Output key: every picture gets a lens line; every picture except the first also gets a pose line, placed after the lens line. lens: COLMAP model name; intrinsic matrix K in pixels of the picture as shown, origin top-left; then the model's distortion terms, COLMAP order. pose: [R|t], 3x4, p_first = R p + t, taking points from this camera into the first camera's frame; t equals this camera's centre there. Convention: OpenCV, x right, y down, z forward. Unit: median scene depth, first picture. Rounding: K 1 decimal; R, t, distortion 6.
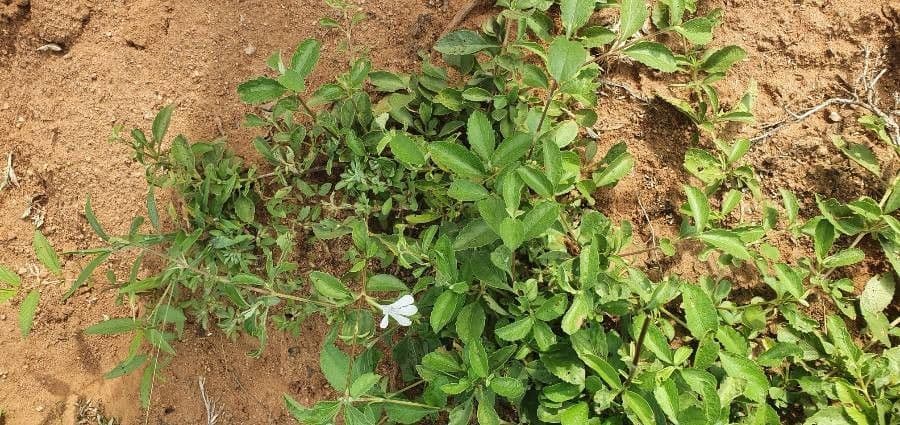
lens RADIAL K [[824.6, 0, 450.0], [0, 824.6, 212.5], [0, 0, 1]] dist [0.000170, 0.000798]
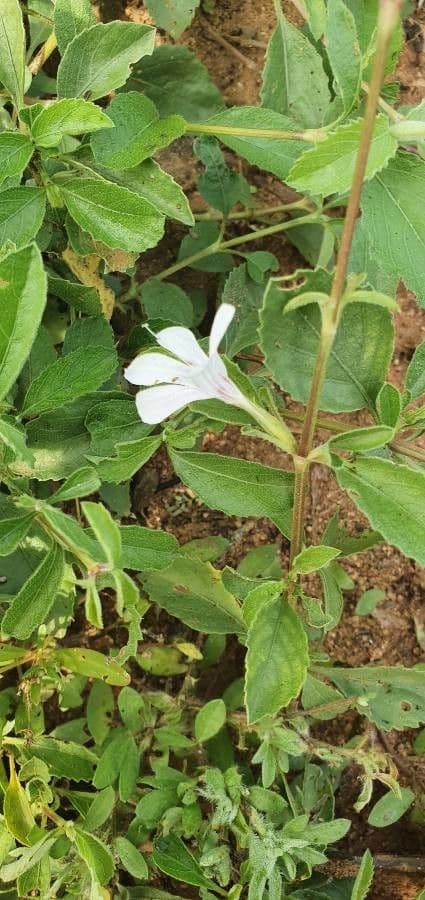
lens RADIAL K [[824.6, 0, 212.5], [0, 824.6, 450.0], [0, 0, 1]] dist [0.000170, 0.000798]
pose [[-0.964255, -0.202387, 0.171029, -0.112521], [0.230358, -0.959251, 0.163623, 0.043956], [0.130945, 0.197172, 0.971585, 0.651624]]
